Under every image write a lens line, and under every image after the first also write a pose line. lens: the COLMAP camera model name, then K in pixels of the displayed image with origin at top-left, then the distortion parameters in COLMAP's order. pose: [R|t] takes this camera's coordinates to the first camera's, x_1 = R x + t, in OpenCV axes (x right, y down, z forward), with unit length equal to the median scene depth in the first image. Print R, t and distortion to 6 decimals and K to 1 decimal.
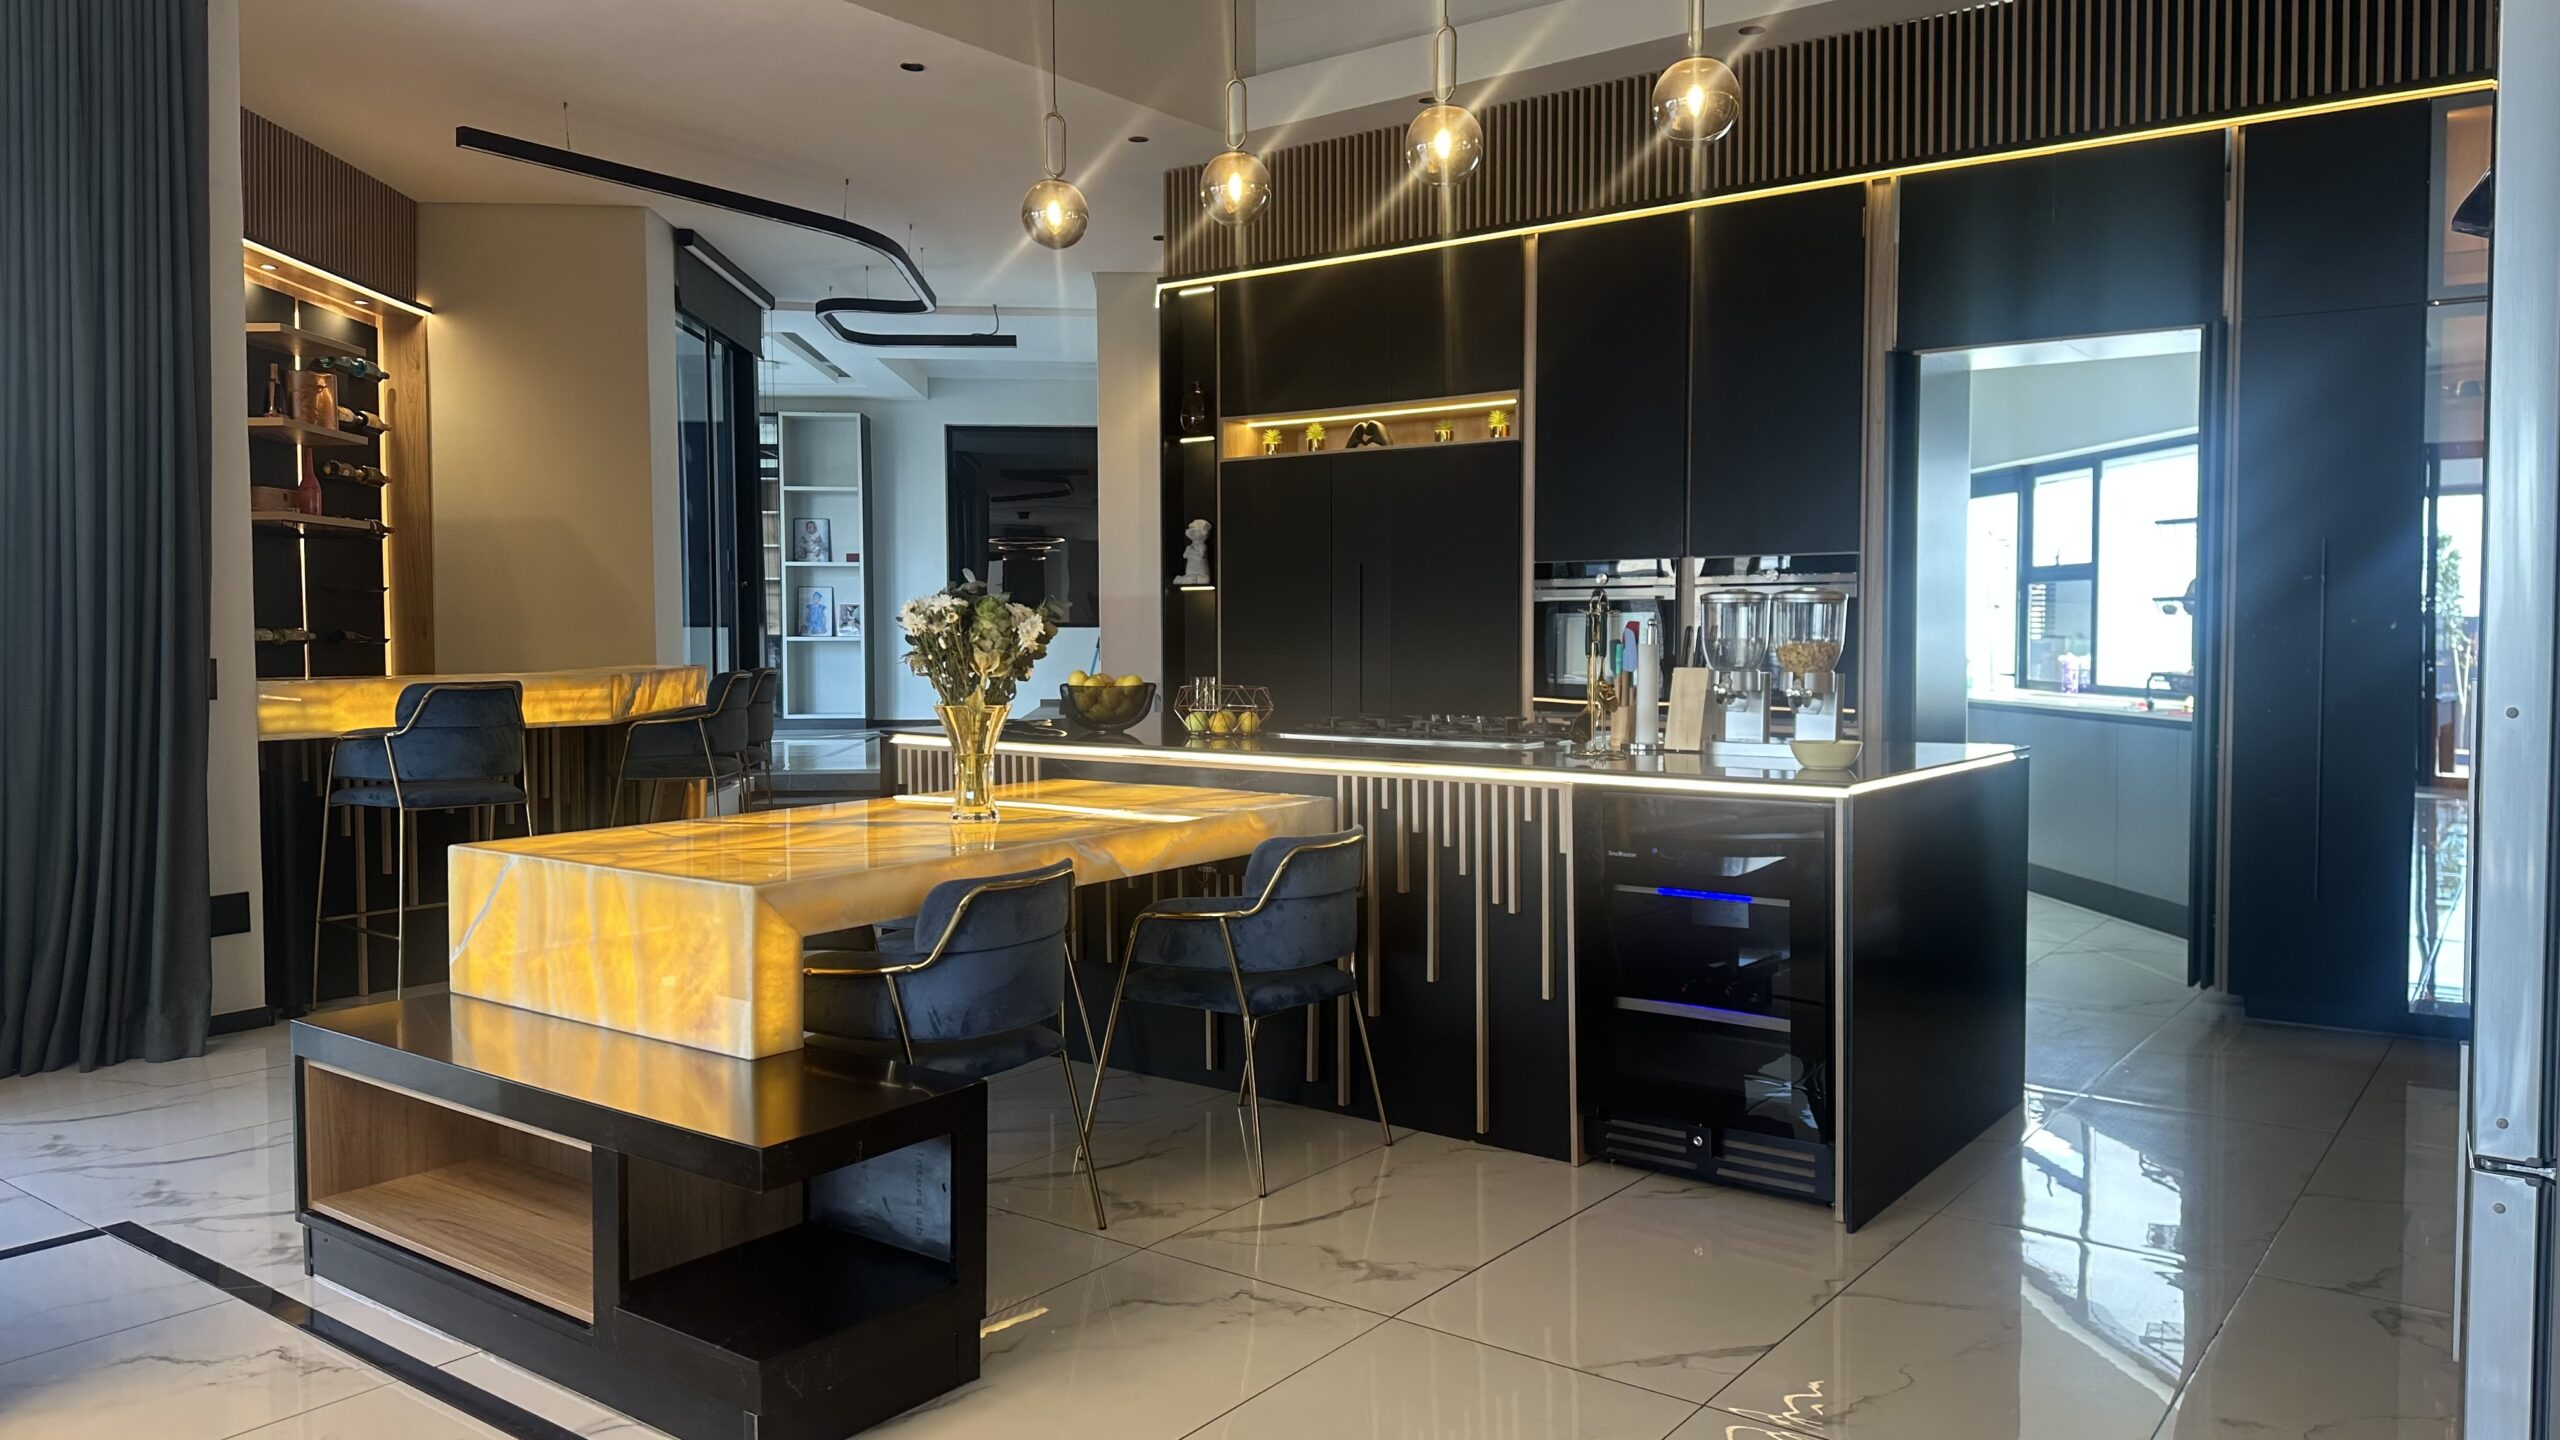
lens RADIAL K [[1755.5, 0, 1307.9], [0, 1755.5, 692.4], [0, 0, 1]] dist [0.108108, -0.125592]
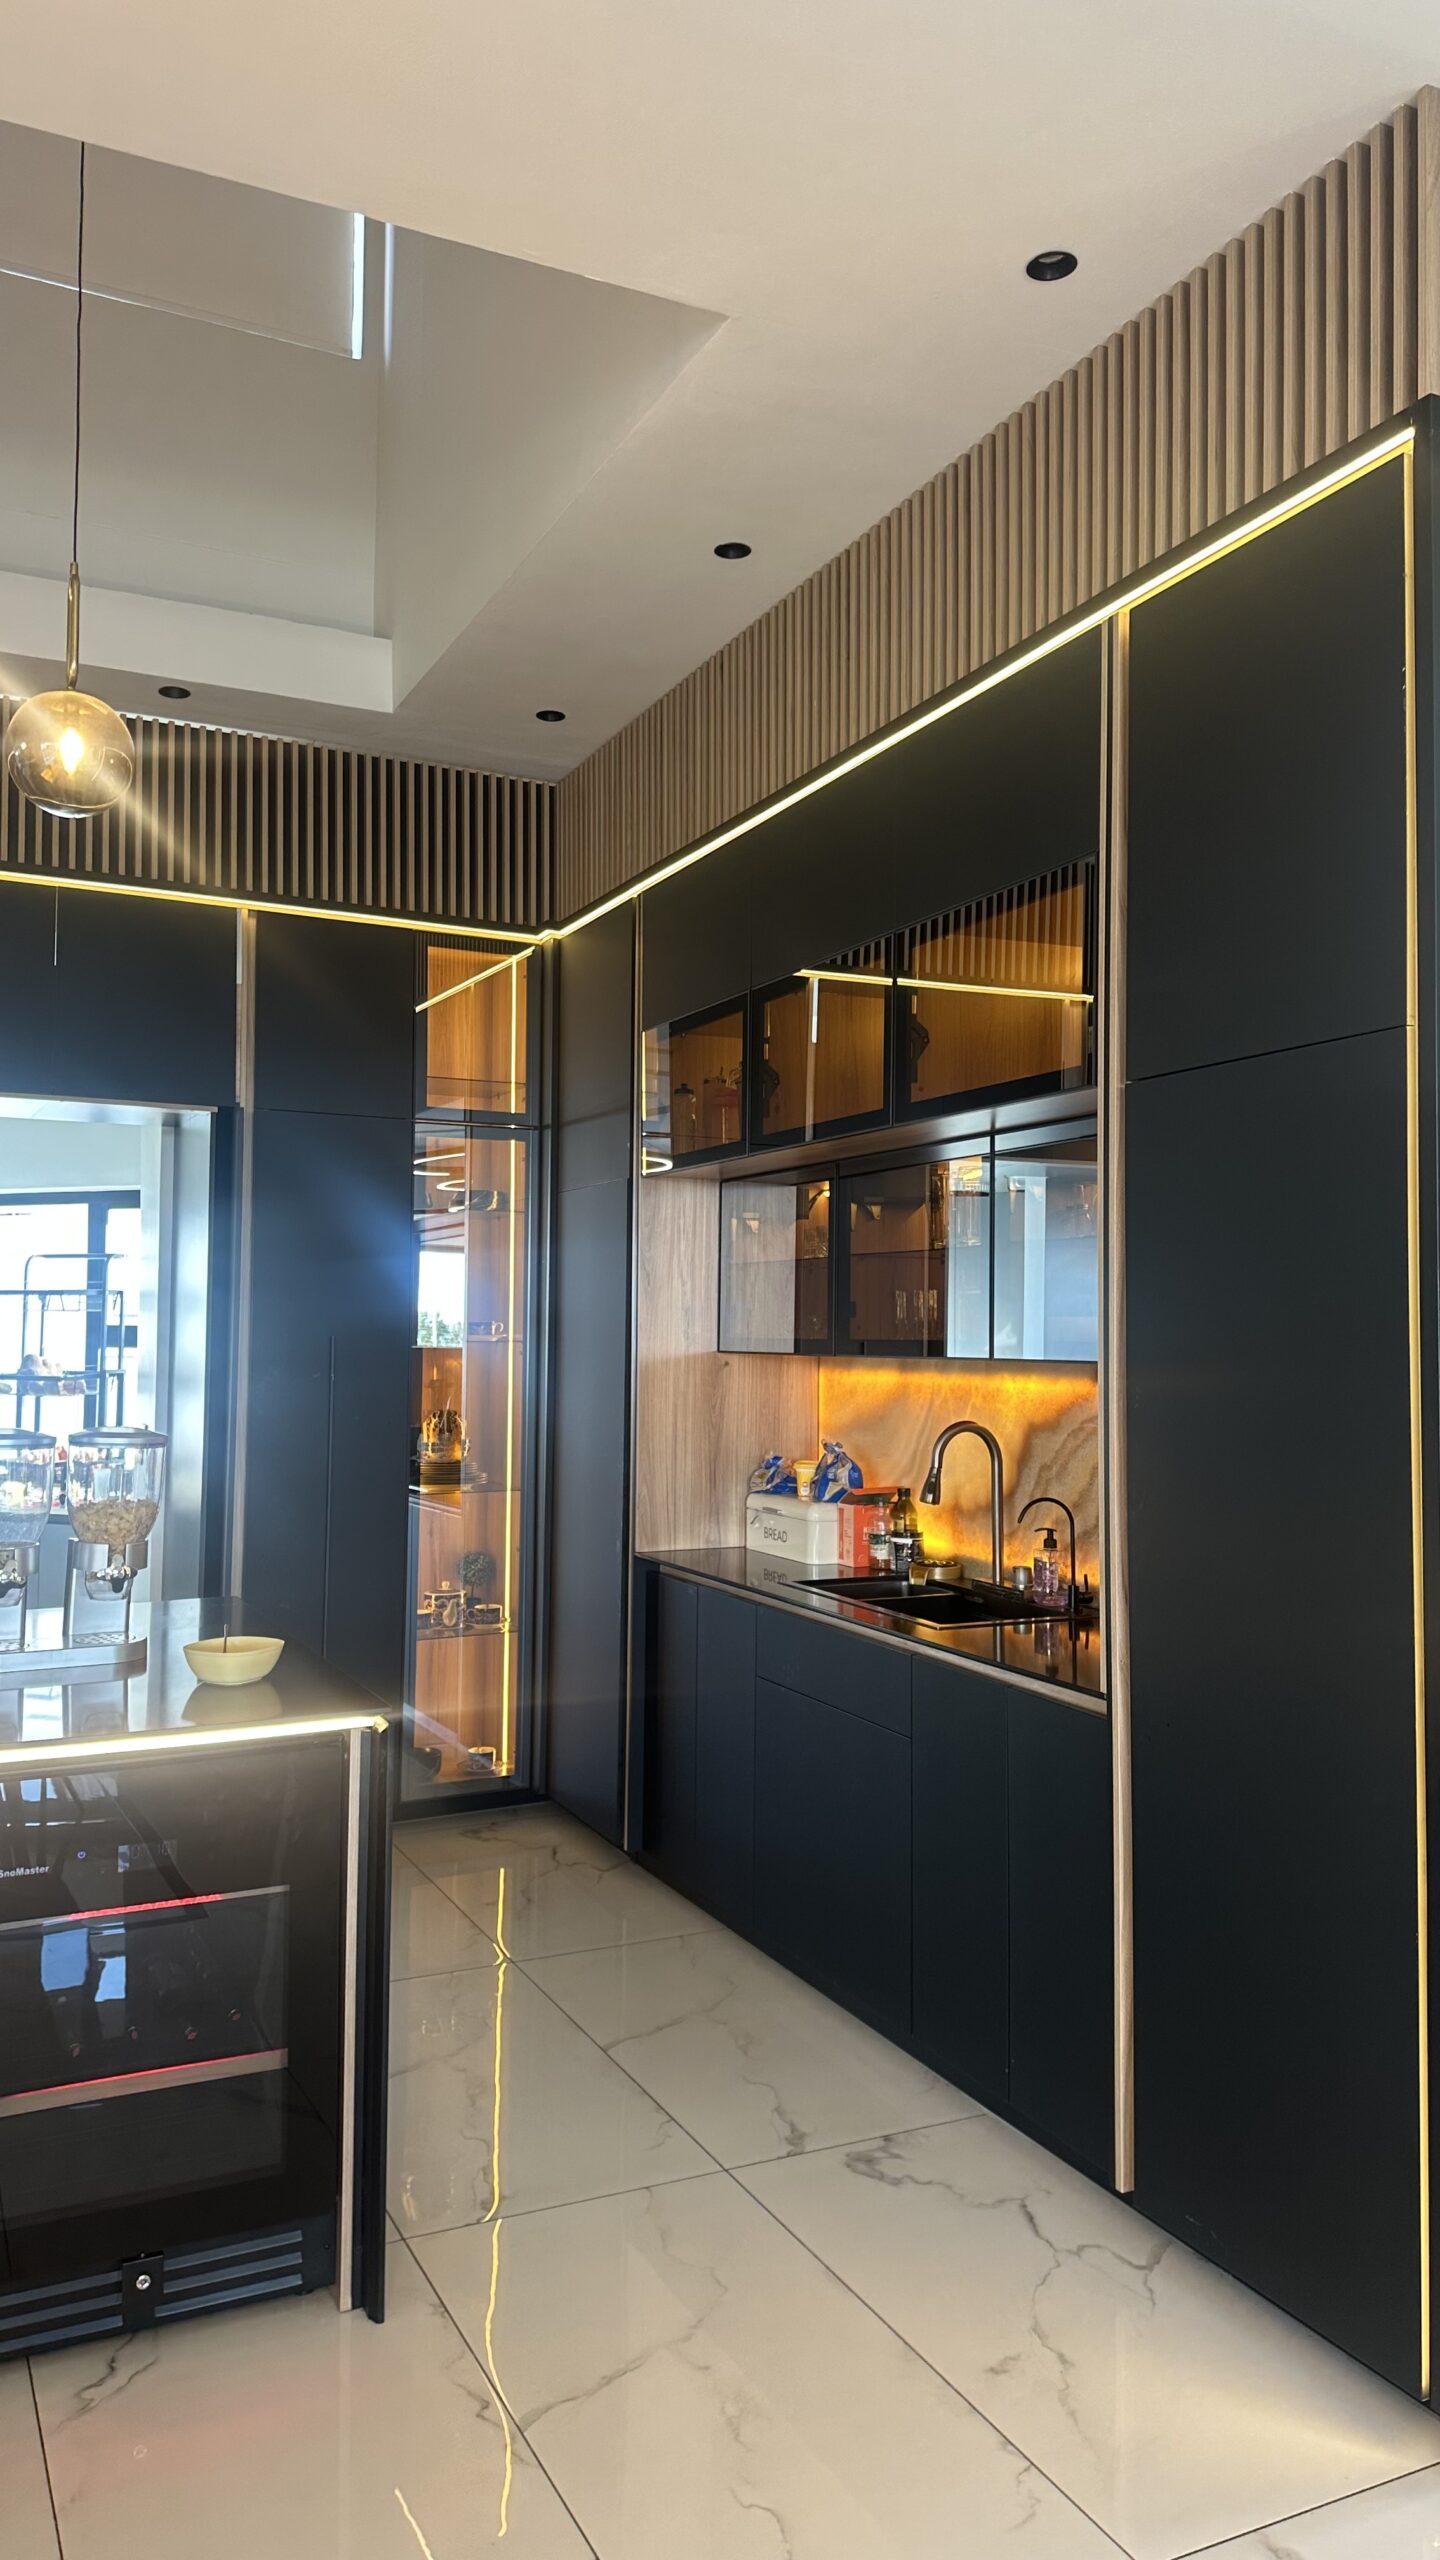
lens RADIAL K [[1786.3, 0, 718.9], [0, 1786.3, 1250.2], [0, 0, 1]] dist [0.118702, -0.159538]
pose [[0.462769, 0.049839, 0.885077, -0.172719], [0.026478, 0.997196, -0.069996, -0.045035], [-0.886083, 0.055827, 0.460152, 0.266507]]
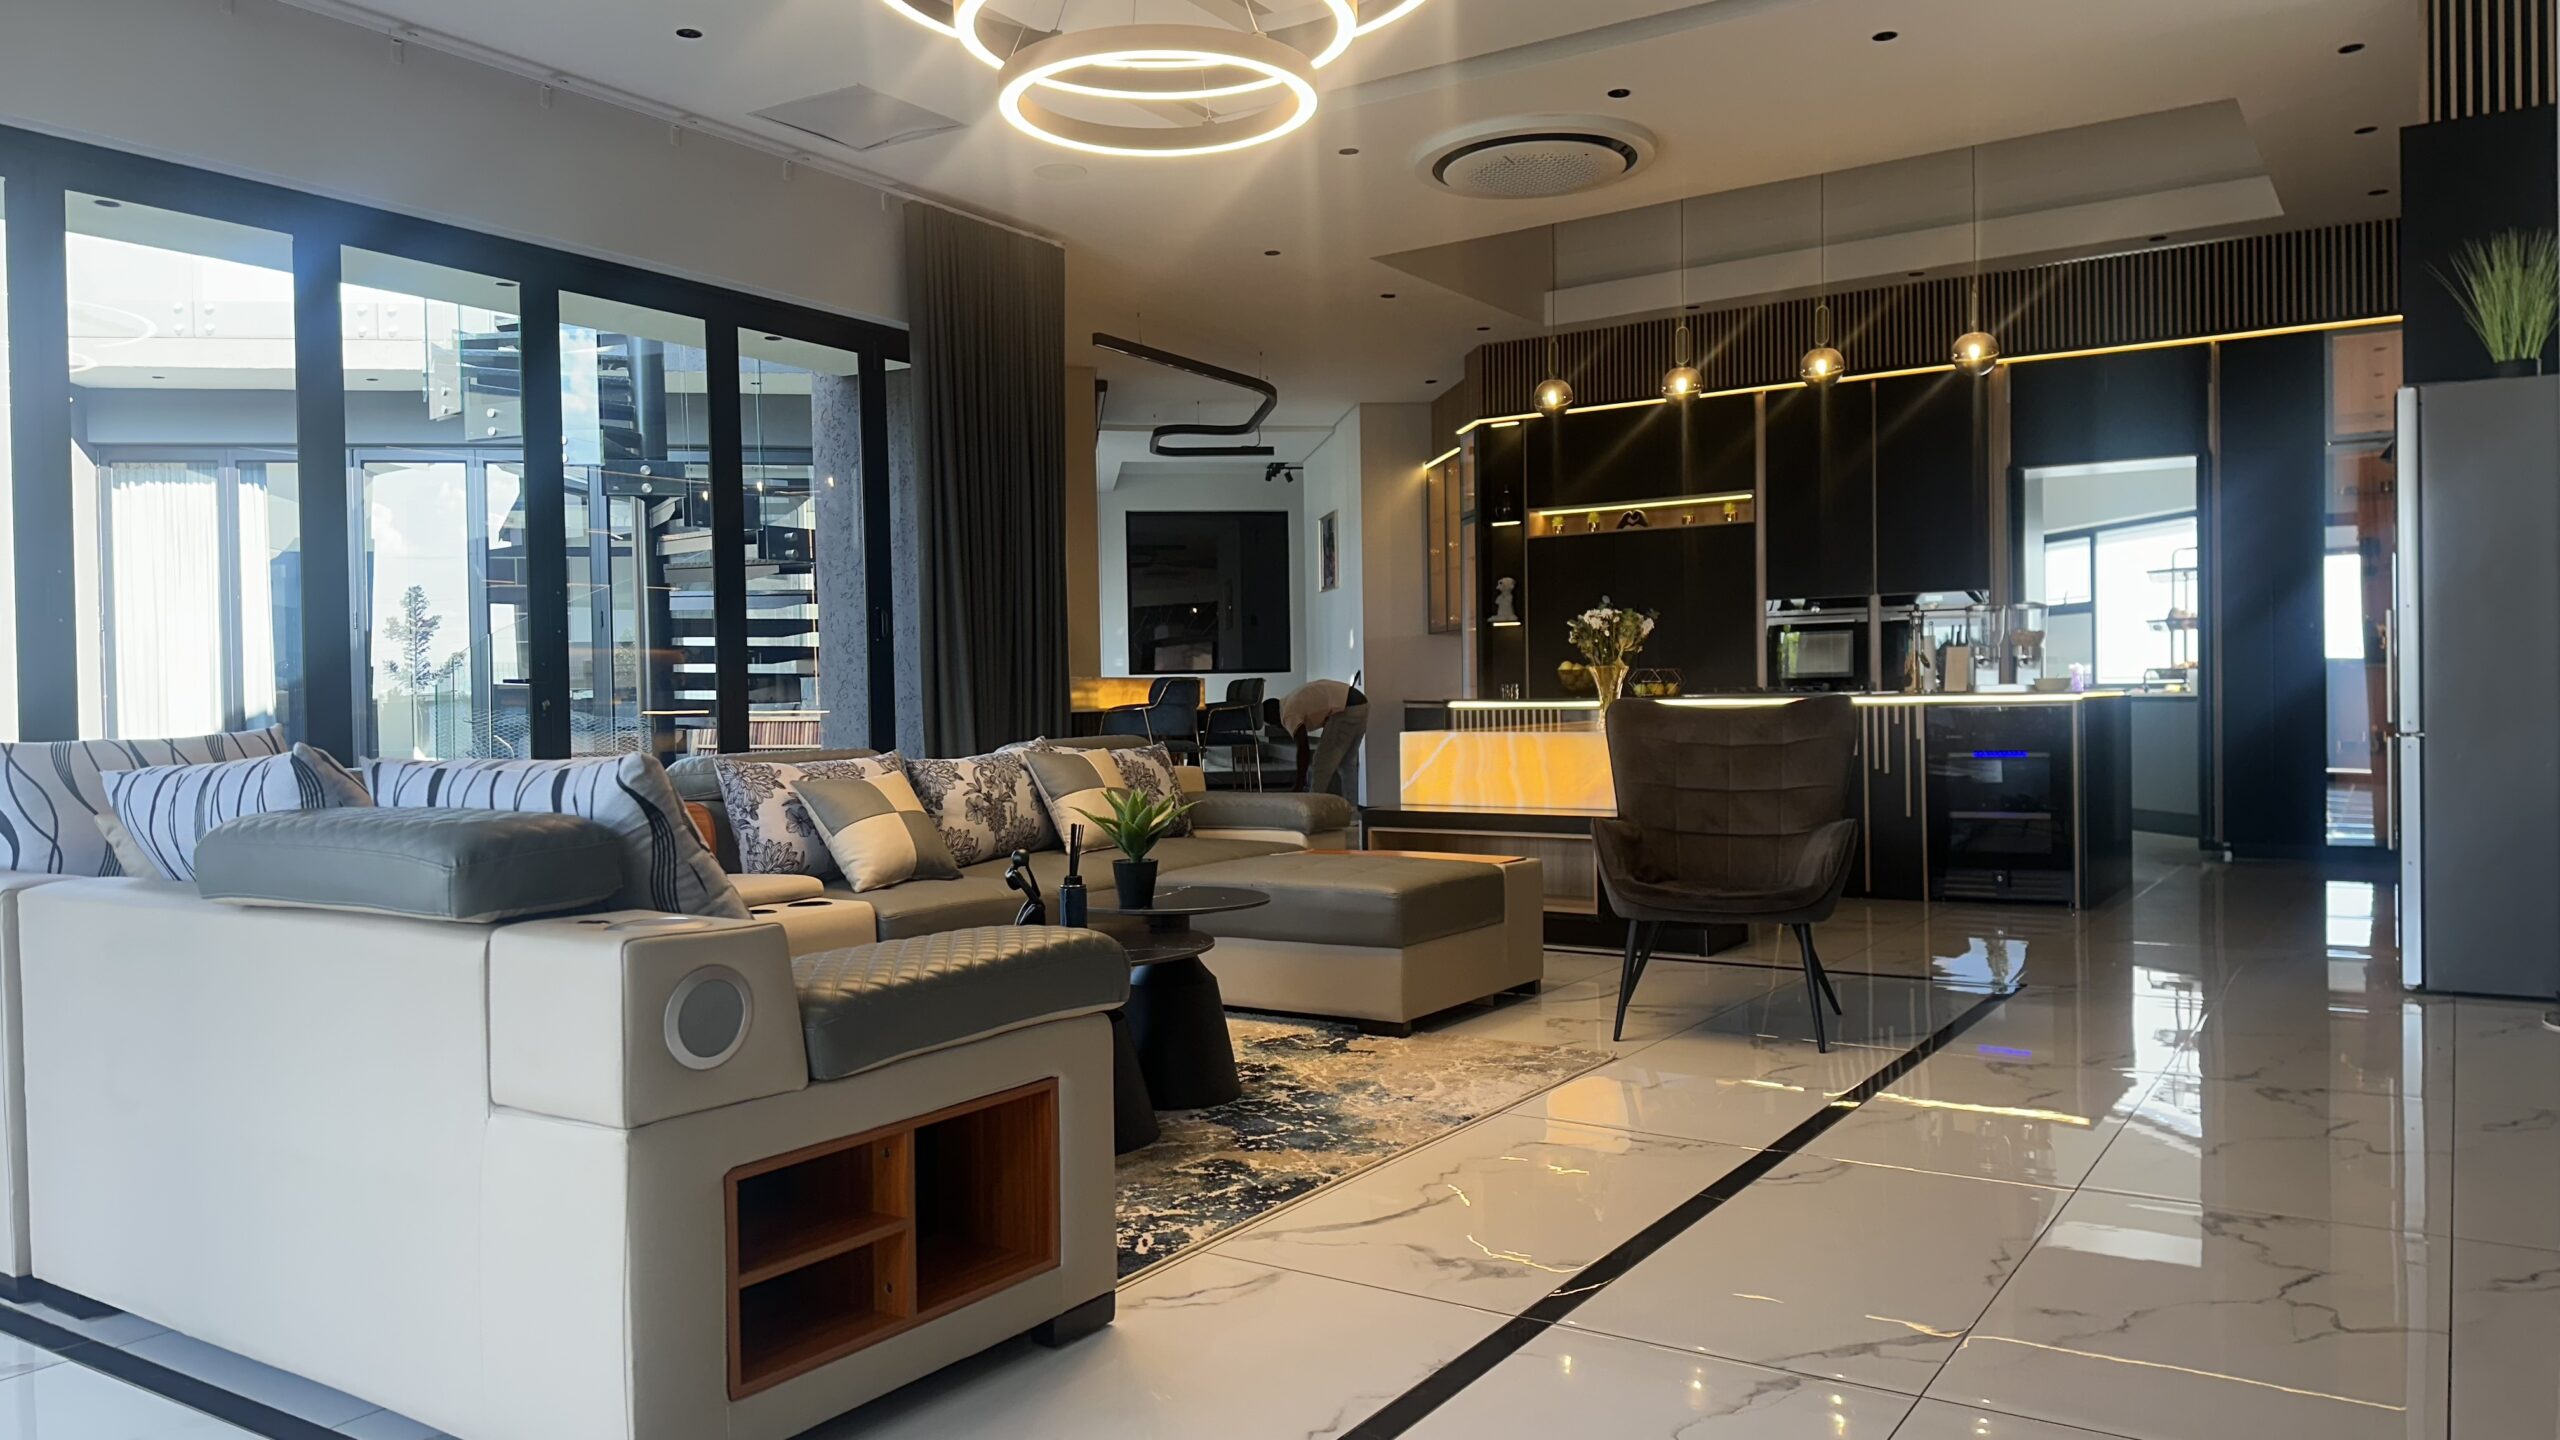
lens RADIAL K [[1786.3, 0, 1280.0], [0, 1786.3, 720.0], [0, 0, 1]] dist [0.118702, -0.159538]
pose [[0.997636, -0.015019, 0.067052, -0.403867], [0.016852, 0.999497, -0.026847, 0.066375], [-0.066615, 0.027914, 0.997388, -0.548821]]
